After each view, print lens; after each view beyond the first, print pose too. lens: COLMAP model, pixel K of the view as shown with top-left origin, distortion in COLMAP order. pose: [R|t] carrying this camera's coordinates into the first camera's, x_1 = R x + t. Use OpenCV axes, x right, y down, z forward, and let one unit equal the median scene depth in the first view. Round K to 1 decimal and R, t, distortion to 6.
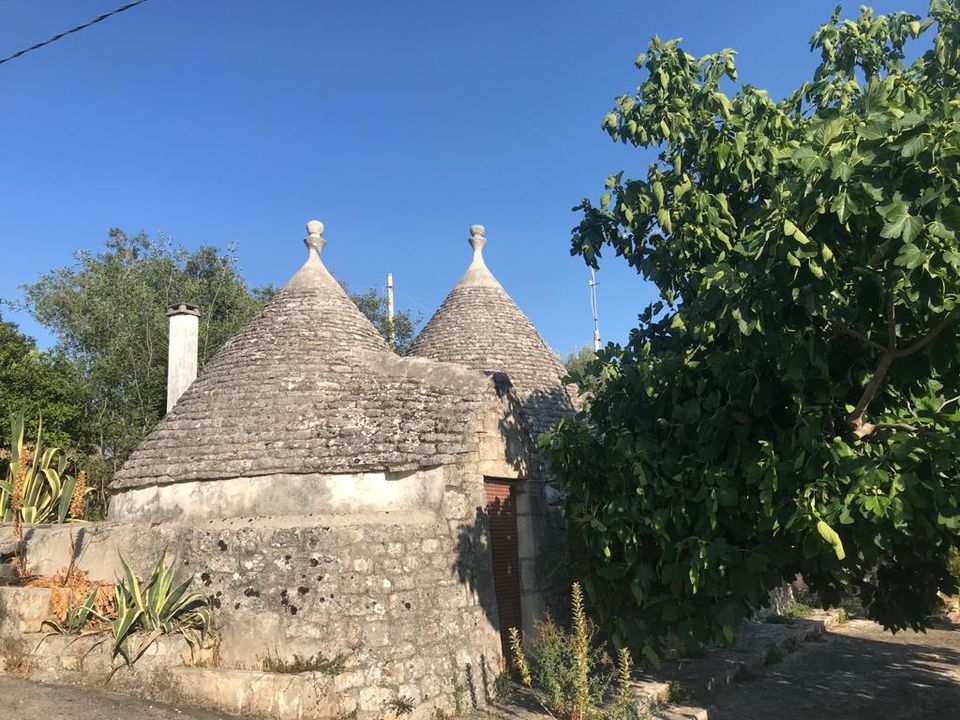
lens RADIAL K [[760.8, 0, 480.0], [0, 760.8, 360.0], [0, 0, 1]] dist [0.006699, -0.090245]
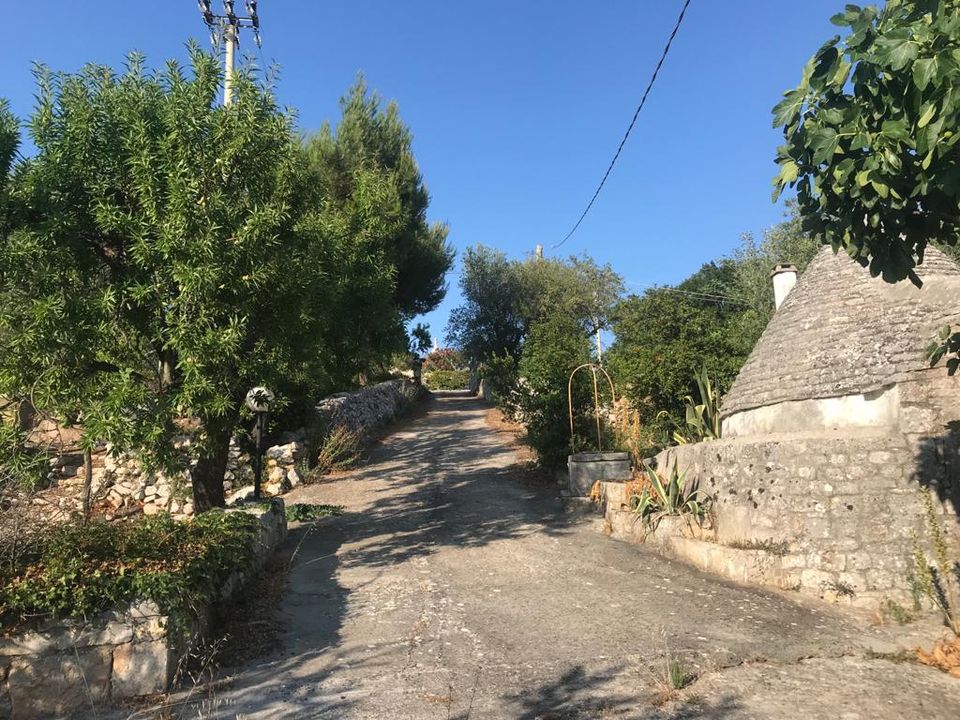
lens RADIAL K [[760.8, 0, 480.0], [0, 760.8, 360.0], [0, 0, 1]] dist [0.006699, -0.090245]
pose [[0.490275, -0.114710, -0.863986, 0.640047], [0.182881, 0.982772, -0.026704, 0.031640], [0.852165, -0.144914, 0.502807, -0.019647]]
